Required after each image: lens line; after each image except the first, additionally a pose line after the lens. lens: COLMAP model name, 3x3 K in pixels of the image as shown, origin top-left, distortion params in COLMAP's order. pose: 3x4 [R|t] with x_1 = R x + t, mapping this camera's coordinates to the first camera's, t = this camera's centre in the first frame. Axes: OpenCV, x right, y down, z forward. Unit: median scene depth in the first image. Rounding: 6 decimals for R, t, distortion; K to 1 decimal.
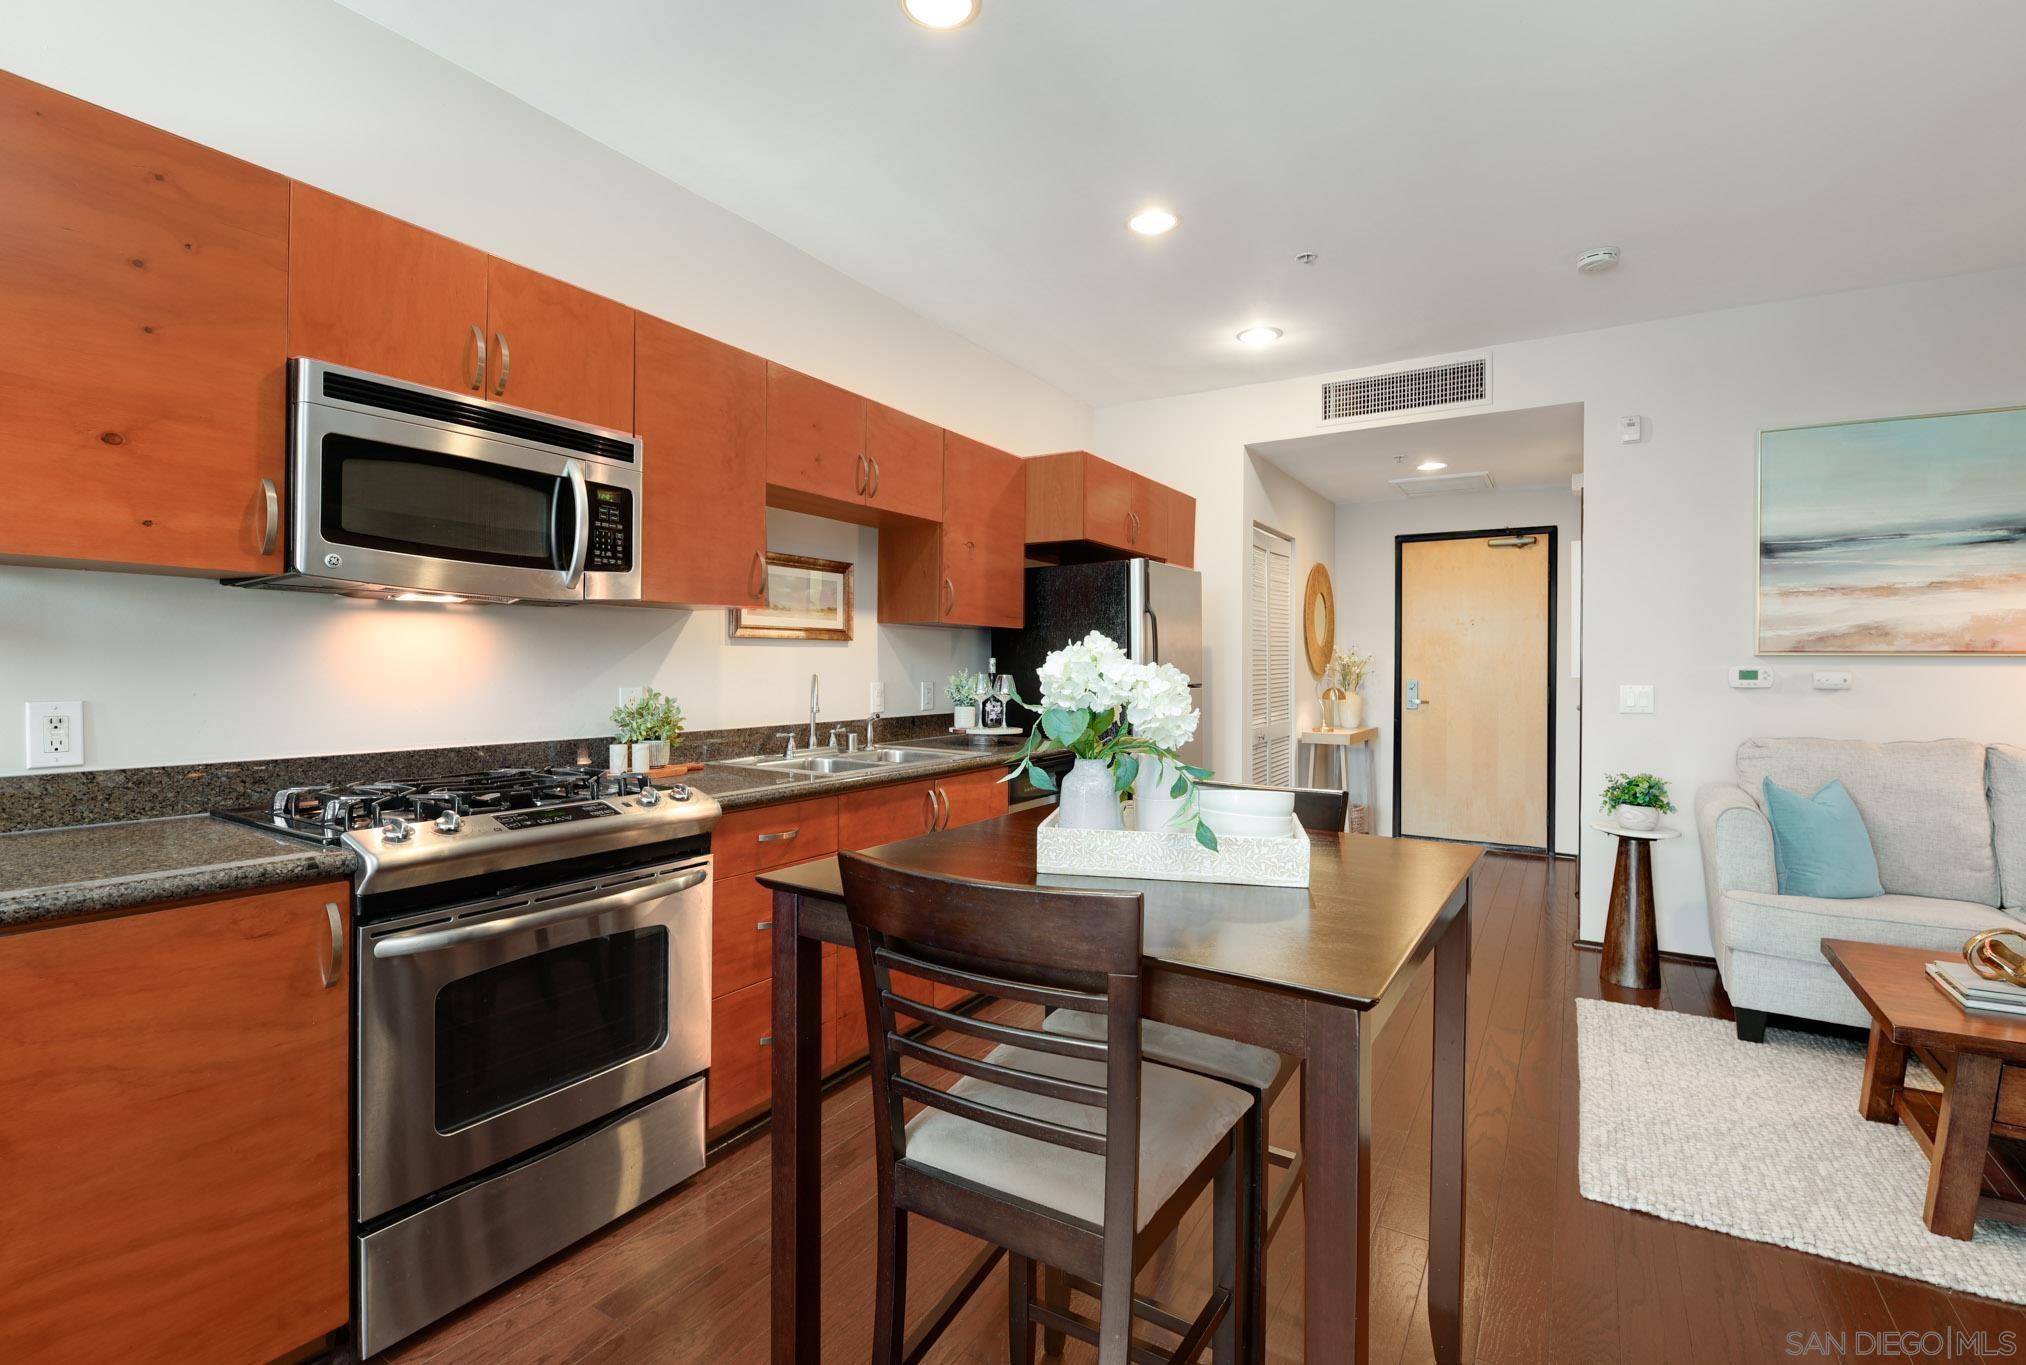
lens RADIAL K [[914.1, 0, 1021.3], [0, 914.1, 665.1], [0, 0, 1]] dist [-0.004081, -0.006234]
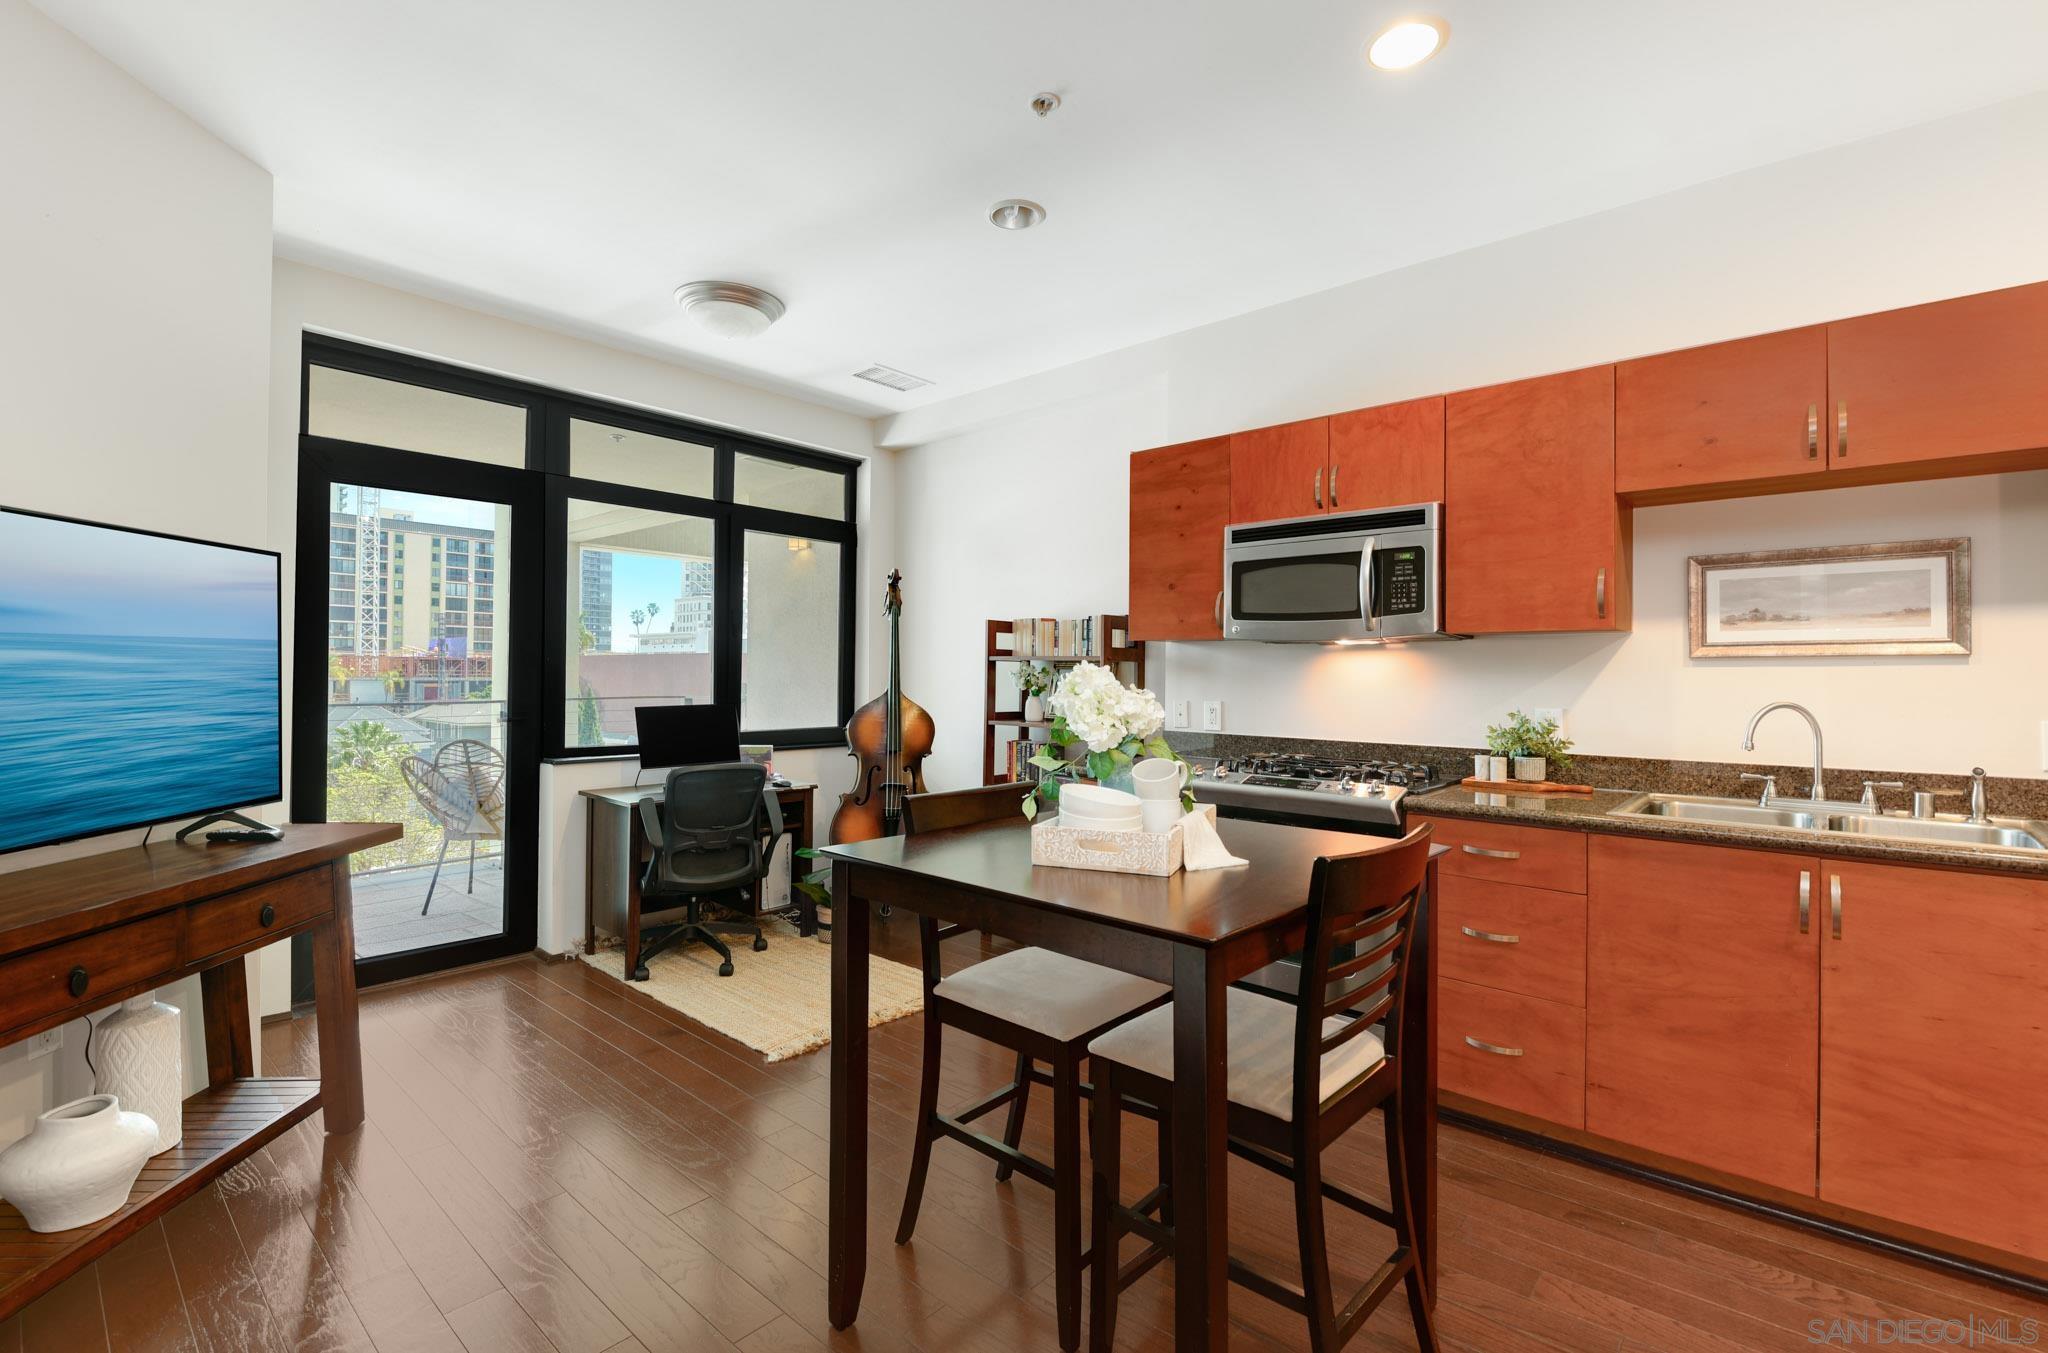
lens RADIAL K [[916.4, 0, 1032.8], [0, 916.4, 672.3], [0, 0, 1]] dist [-0.002751, -0.004816]
pose [[-0.172826, -0.012835, -0.984869, 0.568053], [-0.007264, 0.999905, -0.011756, -0.001276], [0.984926, 0.005122, -0.172903, 0.446184]]
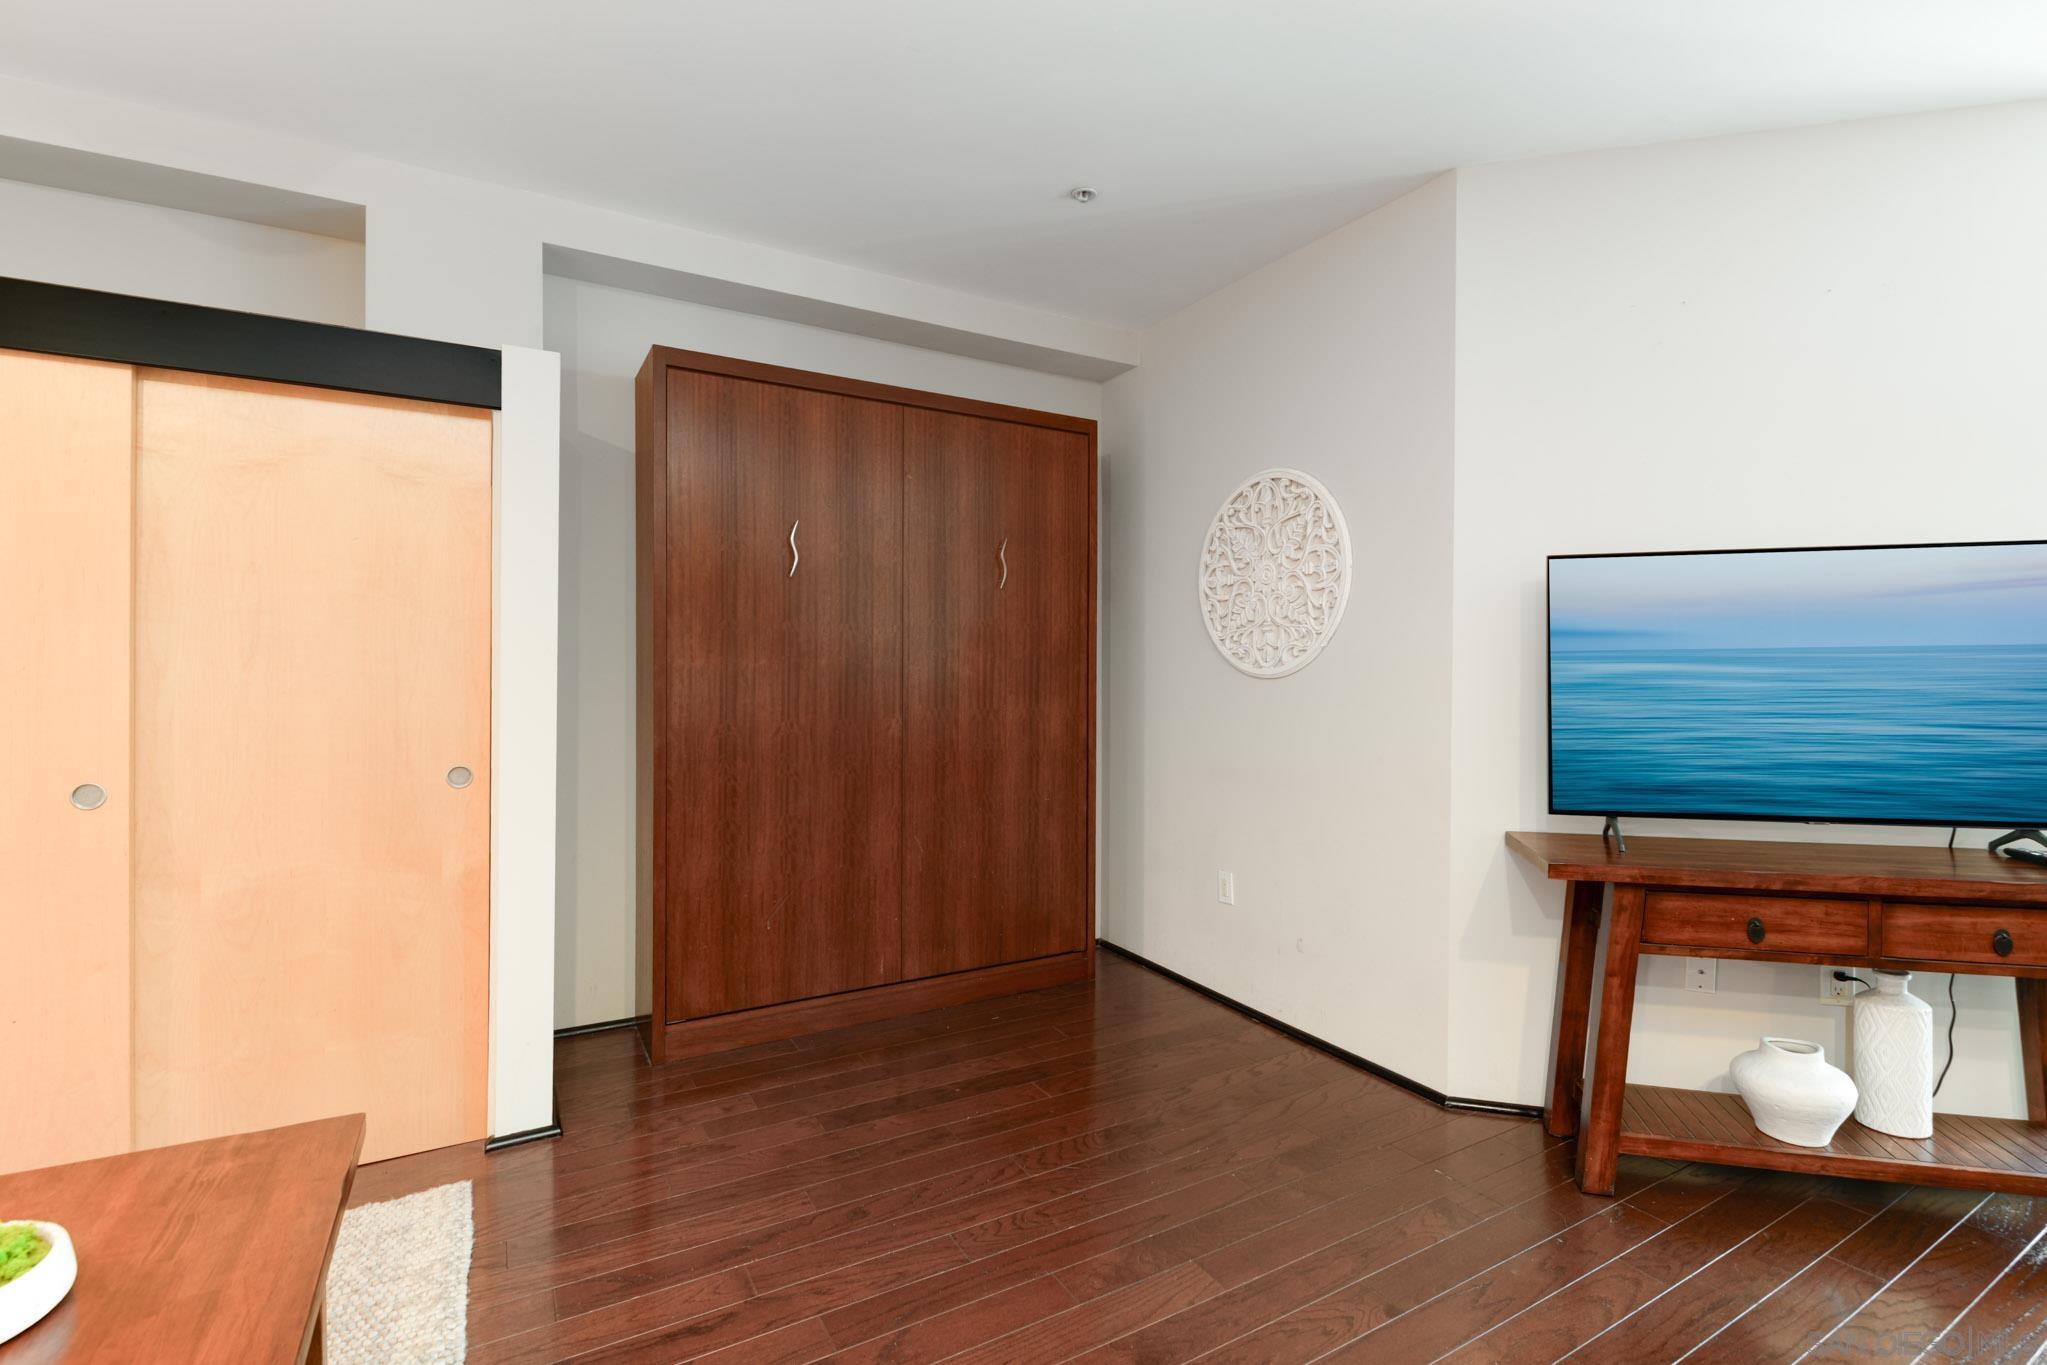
lens RADIAL K [[916.0, 0, 1032.8], [0, 916.0, 676.6], [0, 0, 1]] dist [-0.002751, -0.004816]
pose [[-0.881110, -0.009080, 0.472825, 0.310608], [-0.006848, 0.999956, 0.006442, -0.005470], [-0.472862, 0.002439, -0.881133, 0.598799]]
